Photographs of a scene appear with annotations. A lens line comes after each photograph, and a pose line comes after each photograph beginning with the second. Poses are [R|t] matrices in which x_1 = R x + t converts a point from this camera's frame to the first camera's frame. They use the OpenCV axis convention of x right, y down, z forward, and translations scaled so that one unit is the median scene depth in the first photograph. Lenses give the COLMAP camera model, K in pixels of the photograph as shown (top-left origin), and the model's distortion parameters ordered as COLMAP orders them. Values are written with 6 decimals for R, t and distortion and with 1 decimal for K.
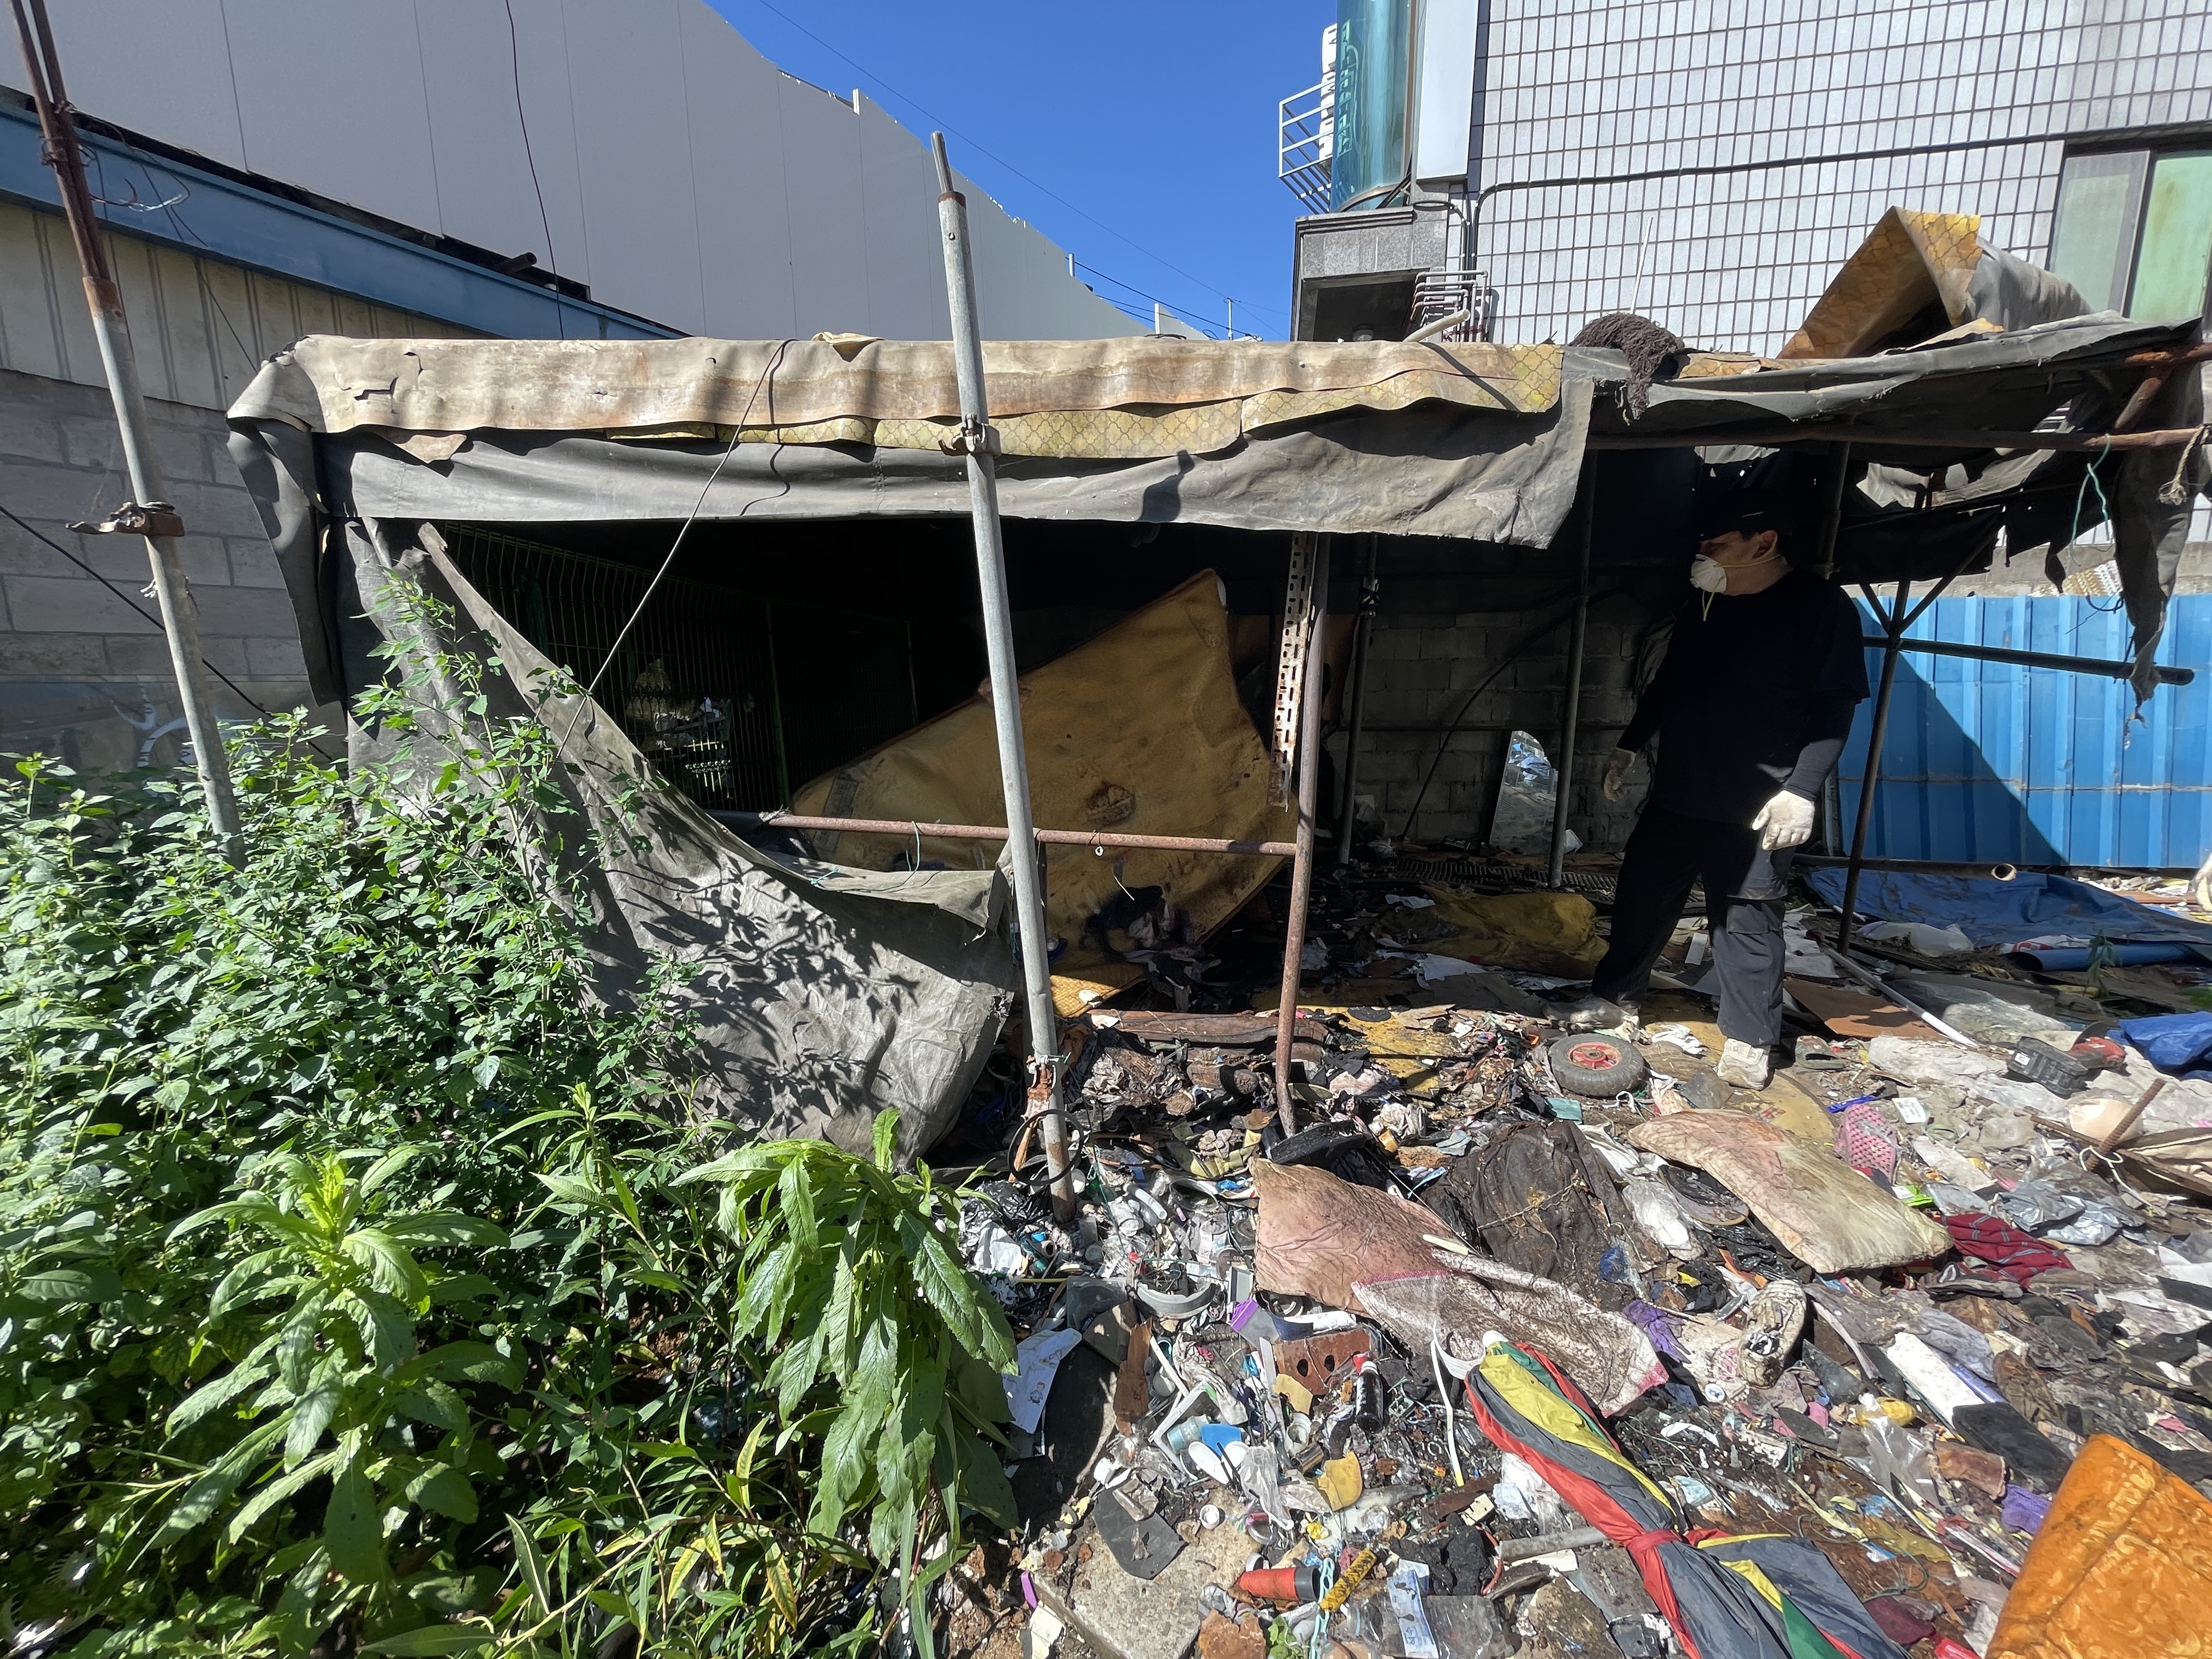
lens RADIAL K [[895.2, 0, 1111.6], [0, 895.2, 840.7], [0, 0, 1]] dist [-0.005124, 0.000883]
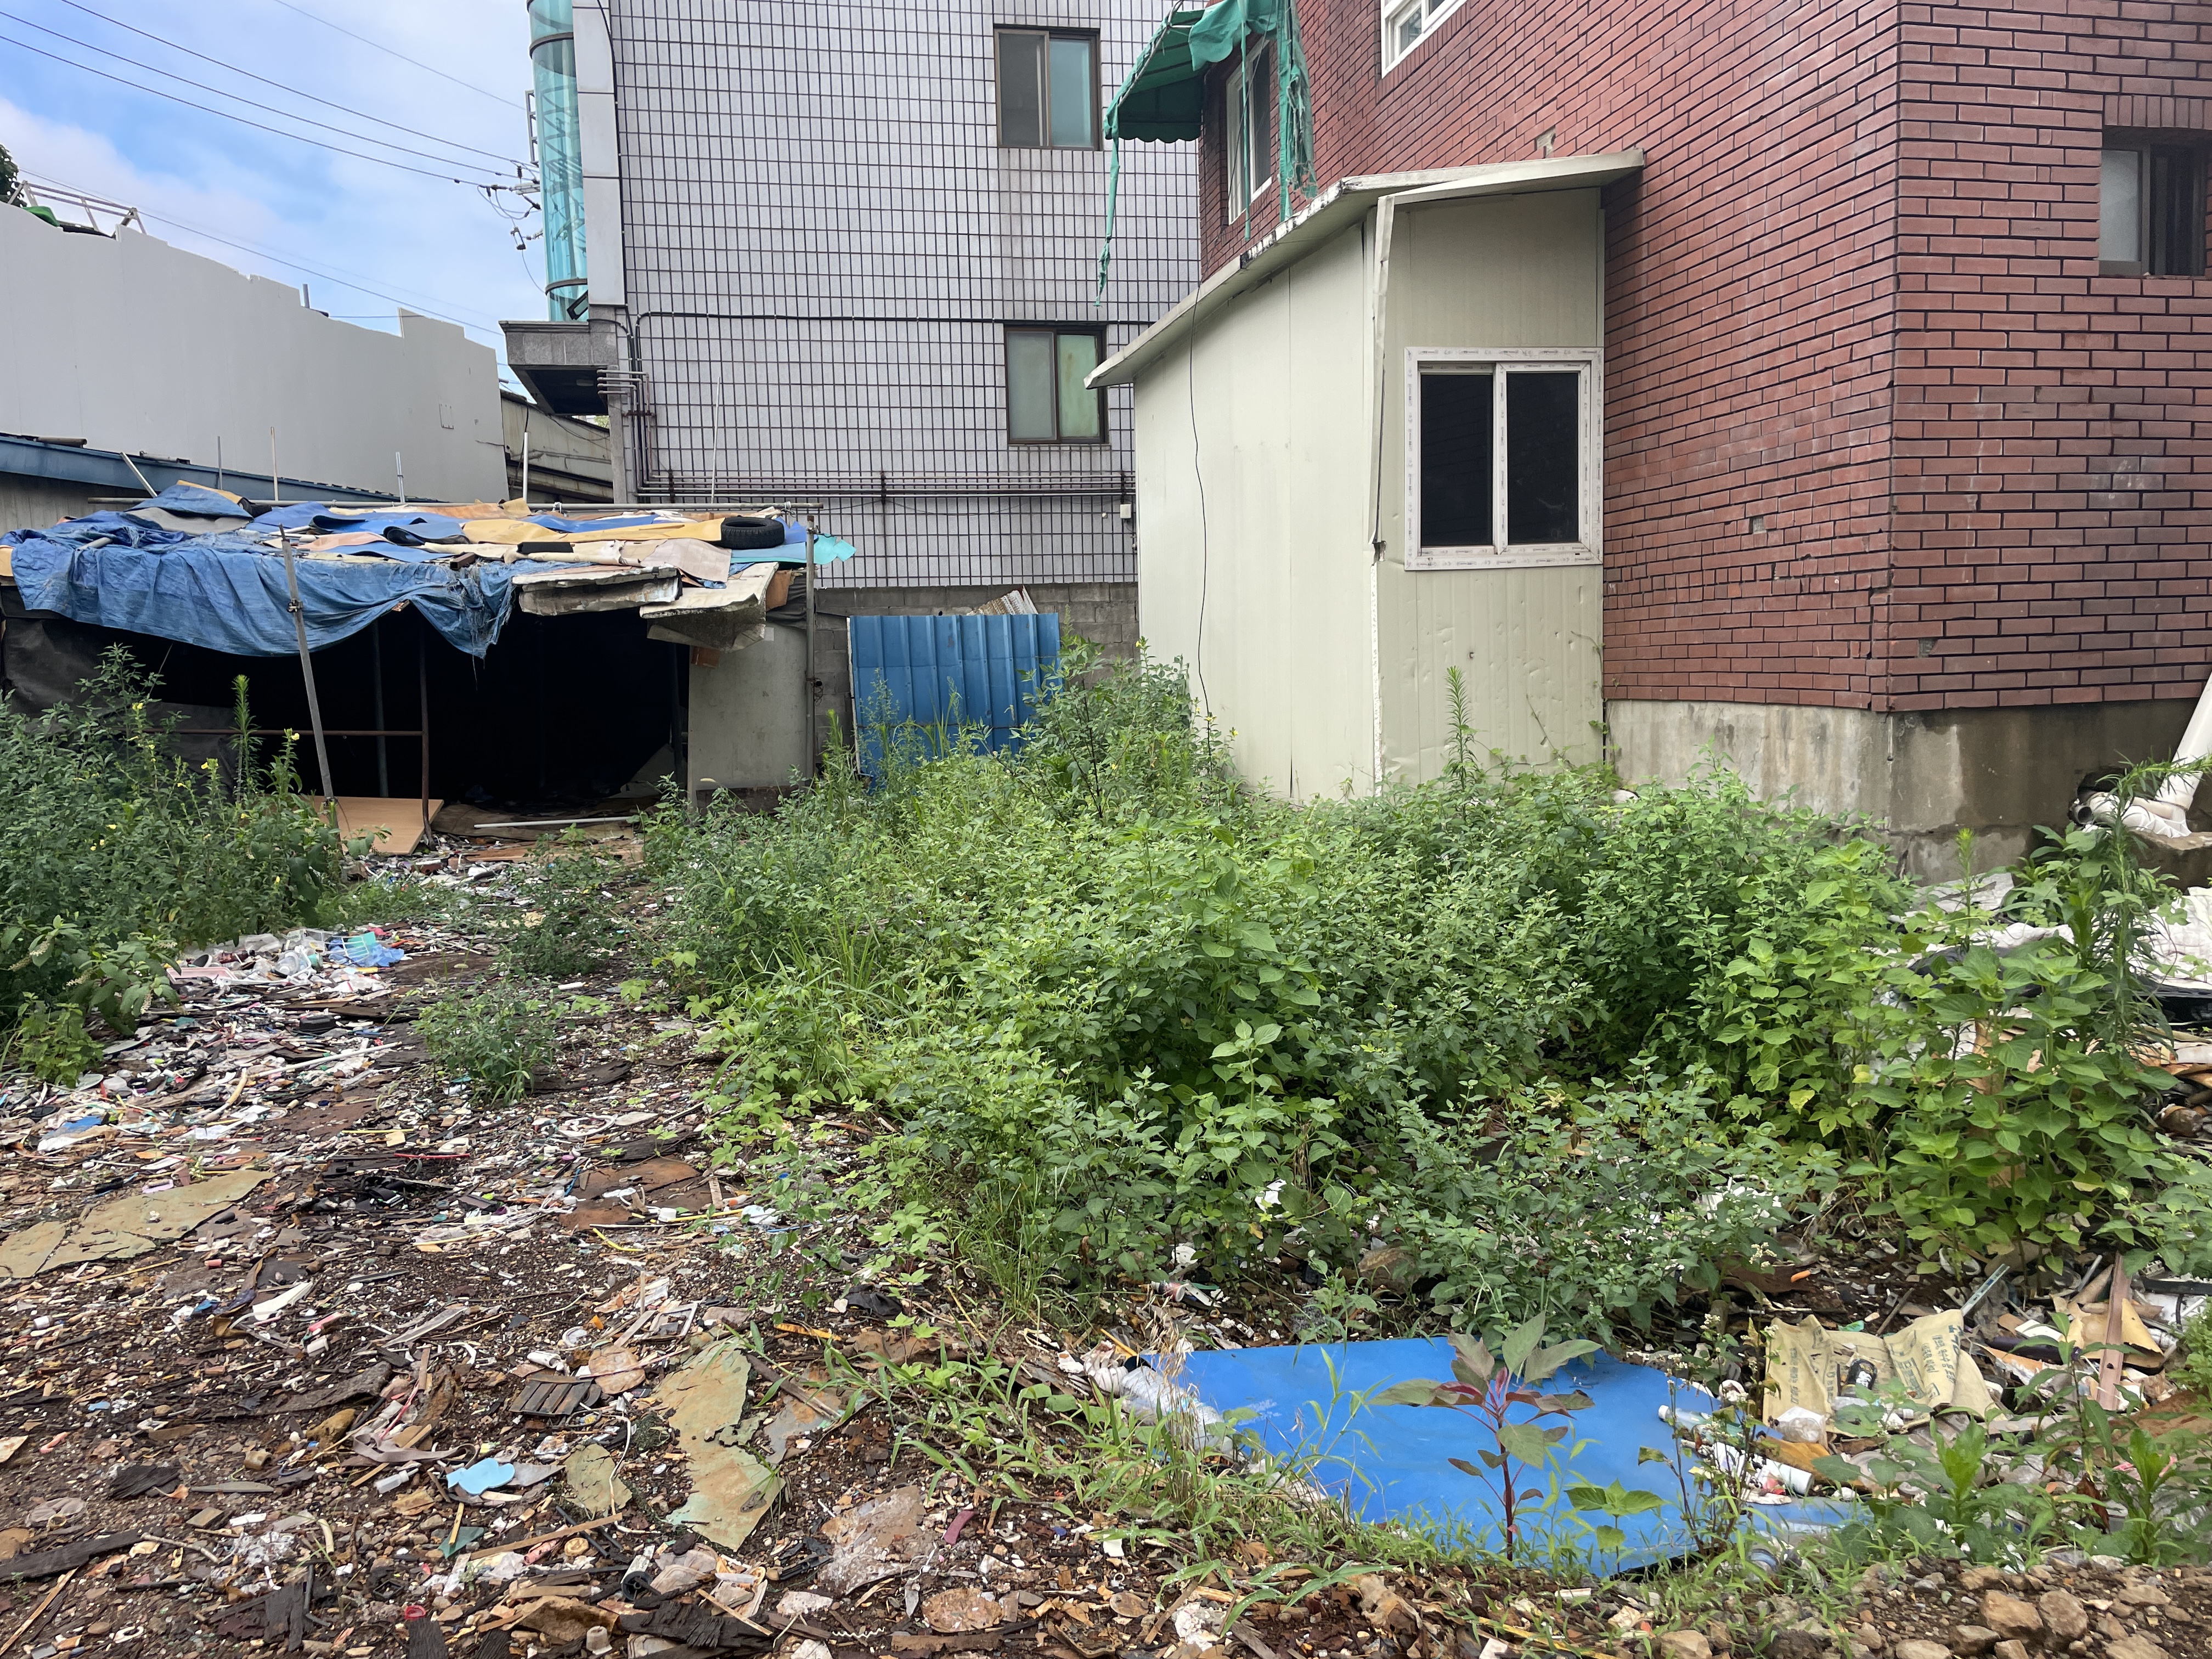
lens RADIAL K [[1701.2, 0, 1089.7], [0, 1701.2, 846.3], [0, 0, 1]] dist [0.090722, -0.120318]
pose [[0.929416, -0.059204, 0.364253, 0.047354], [0.084047, 0.995066, -0.052719, 0.279106], [-0.359334, 0.079613, 0.929807, -1.639246]]
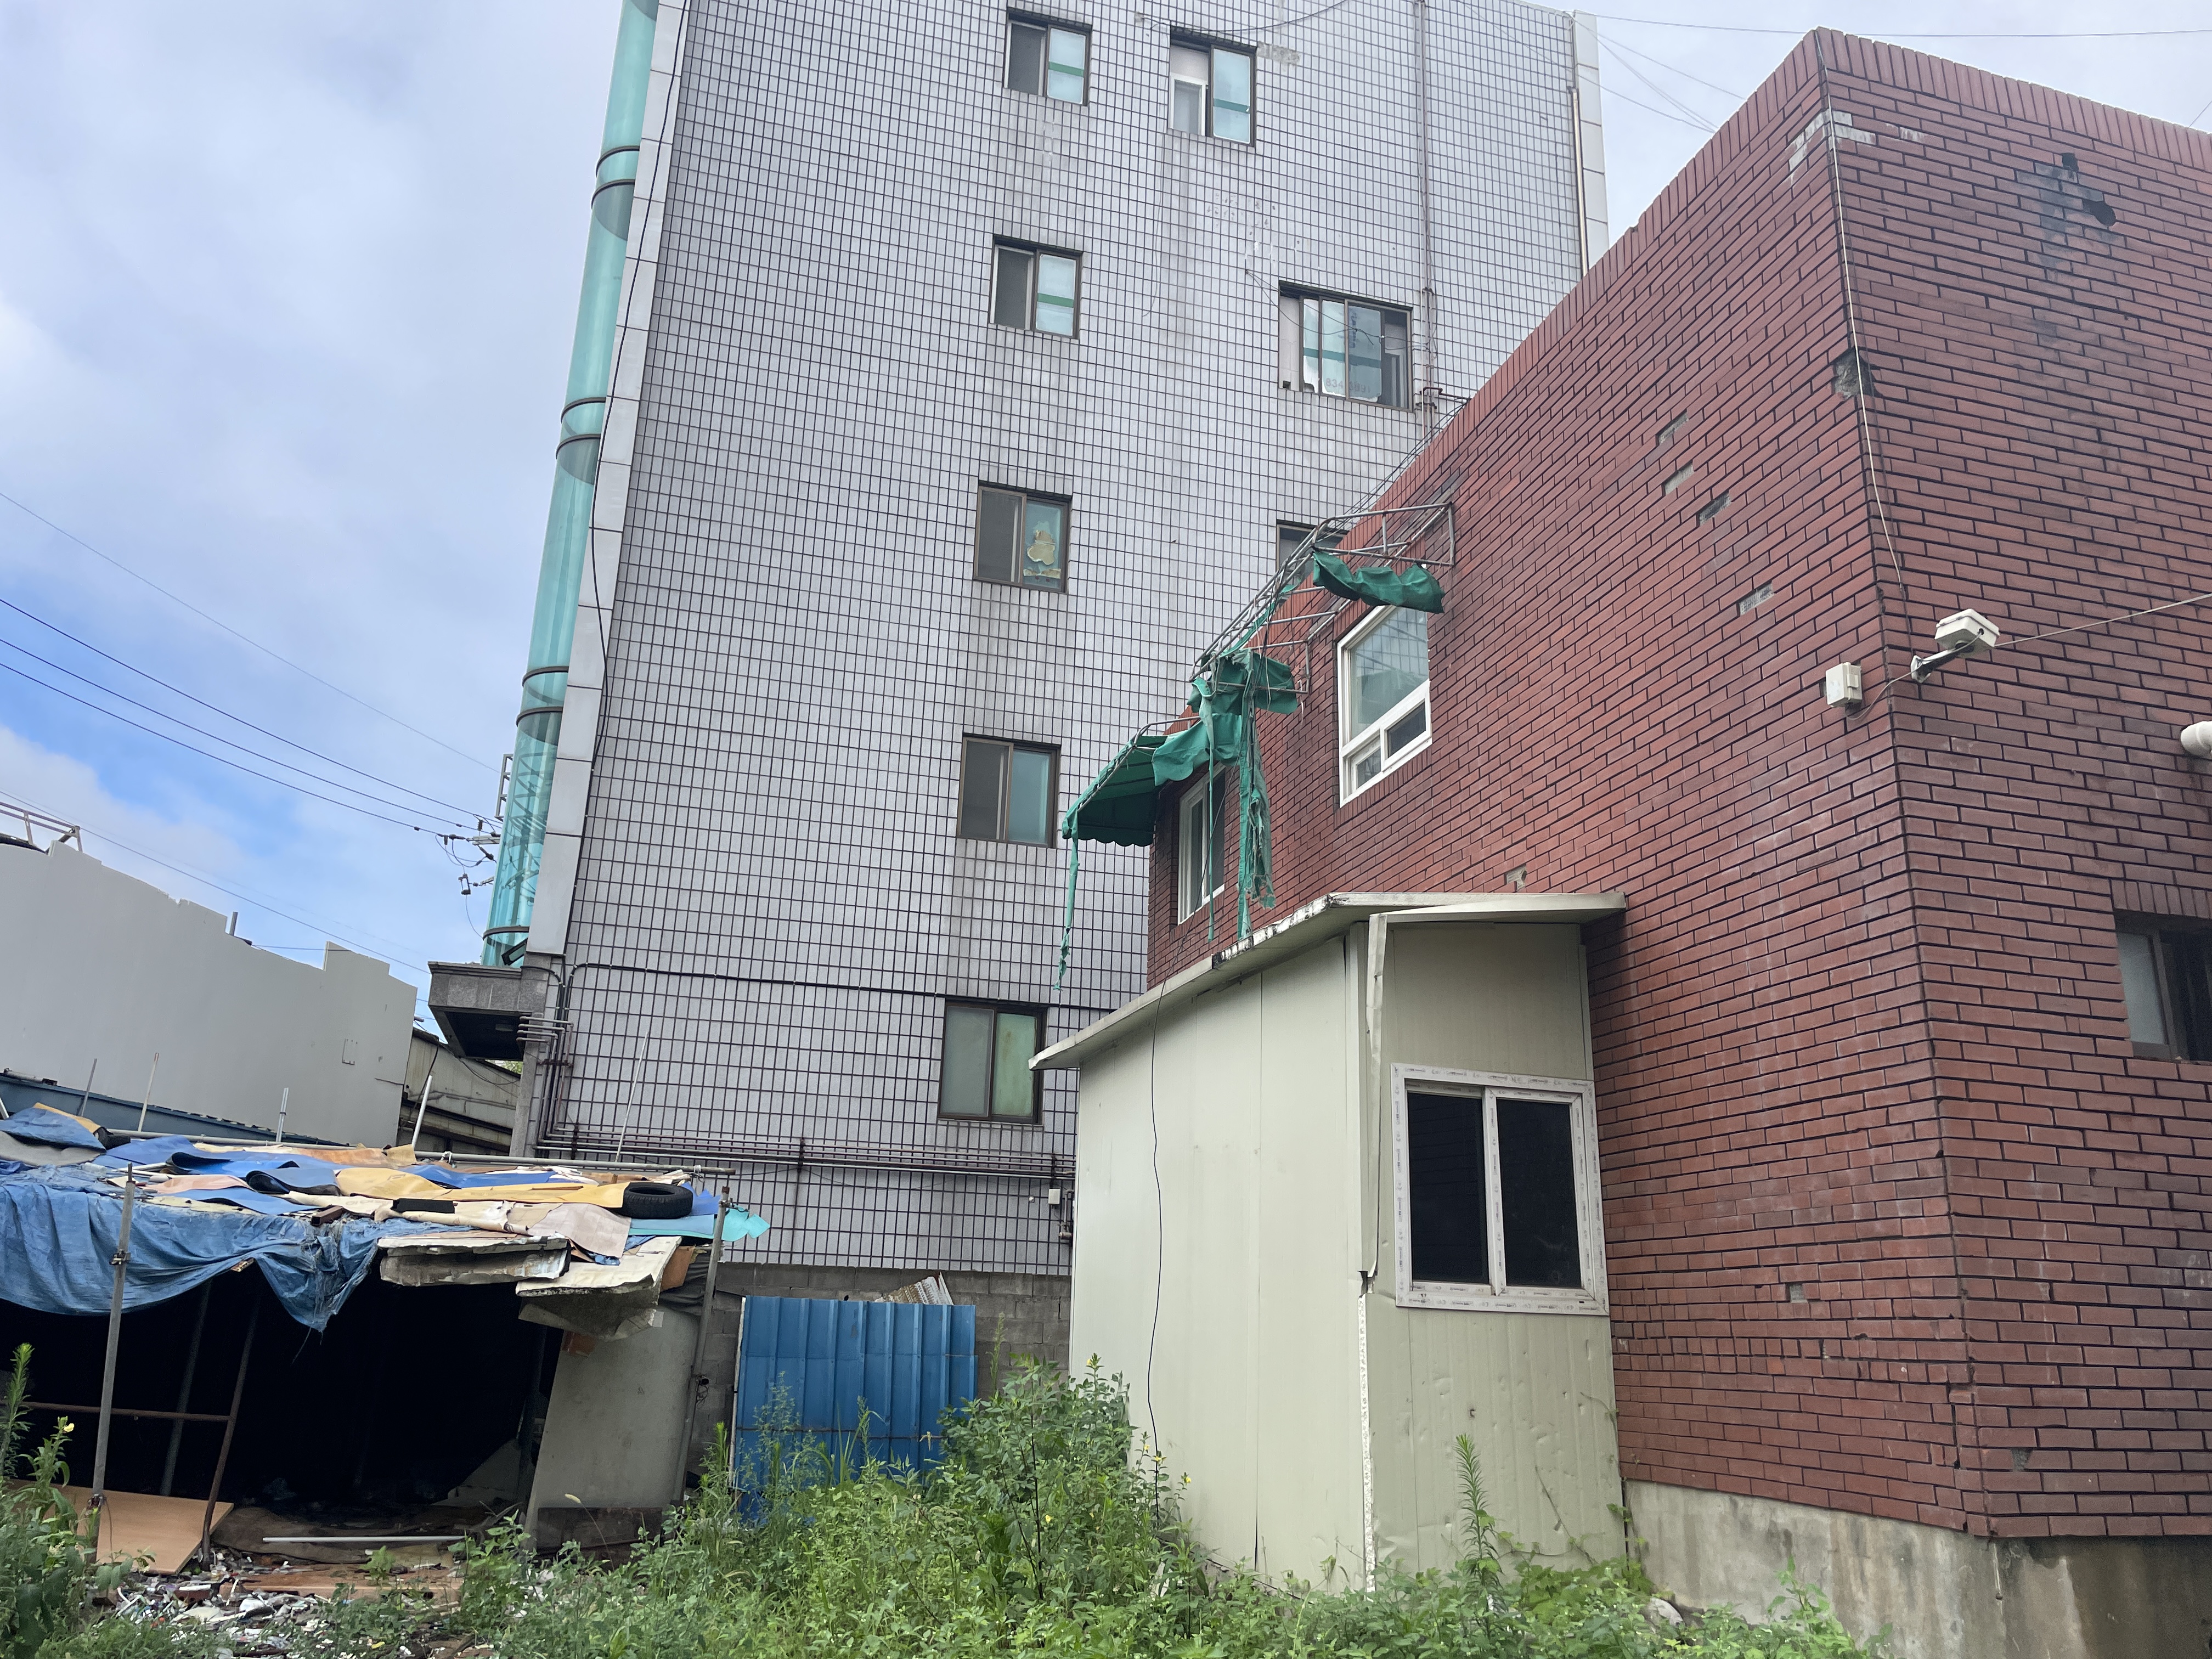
lens RADIAL K [[1701.2, 0, 1097.2], [0, 1701.2, 791.1], [0, 0, 1]] dist [0.090722, -0.120318]
pose [[0.901784, 0.169614, 0.397514, 0.051422], [0.030826, 0.892186, -0.450614, 0.226066], [-0.431087, 0.418611, 0.799330, -1.516636]]
